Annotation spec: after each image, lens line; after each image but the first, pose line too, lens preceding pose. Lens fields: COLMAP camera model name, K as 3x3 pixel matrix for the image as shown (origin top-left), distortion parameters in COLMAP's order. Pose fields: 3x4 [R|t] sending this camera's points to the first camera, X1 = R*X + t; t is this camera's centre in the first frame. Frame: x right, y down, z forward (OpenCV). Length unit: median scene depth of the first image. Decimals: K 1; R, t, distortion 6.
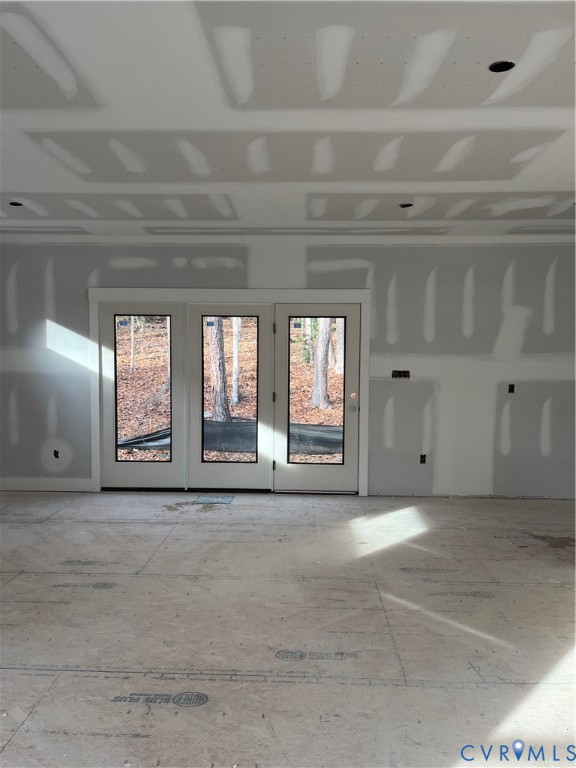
lens RADIAL K [[573.9, 0, 288.0], [0, 573.9, 384.0], [0, 0, 1]] dist [0.057828, -0.080731]
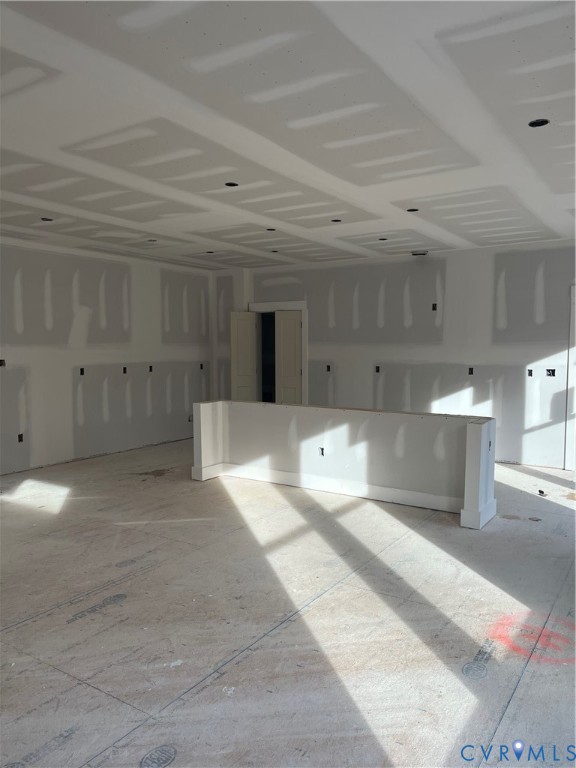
lens RADIAL K [[573.9, 0, 288.0], [0, 573.9, 384.0], [0, 0, 1]] dist [0.057828, -0.080731]
pose [[0.512164, -0.062470, 0.856613, -0.764887], [0.044865, 0.997936, 0.045952, -0.005245], [-0.857715, 0.014897, 0.513909, -0.041745]]
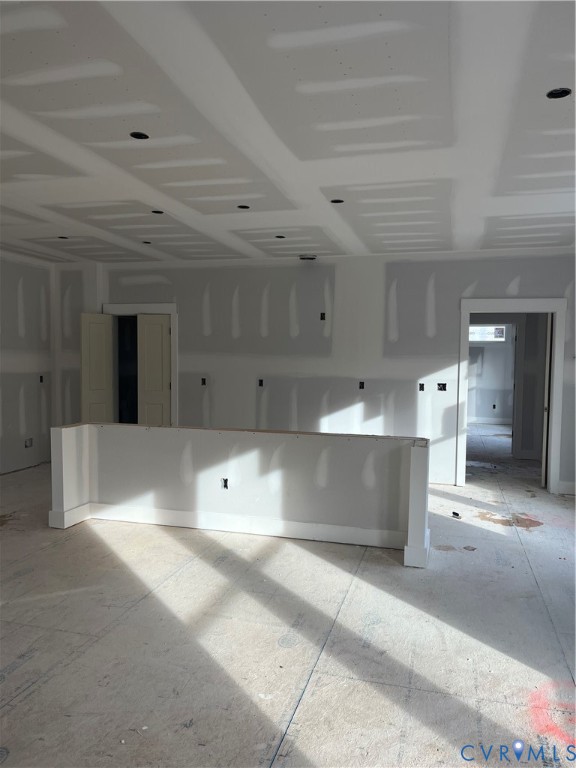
lens RADIAL K [[573.9, 0, 288.0], [0, 573.9, 384.0], [0, 0, 1]] dist [0.057828, -0.080731]
pose [[0.227166, -0.045540, 0.972791, -0.599093], [0.035246, 0.998636, 0.038519, -0.014397], [-0.973218, 0.025537, 0.228461, 0.260273]]
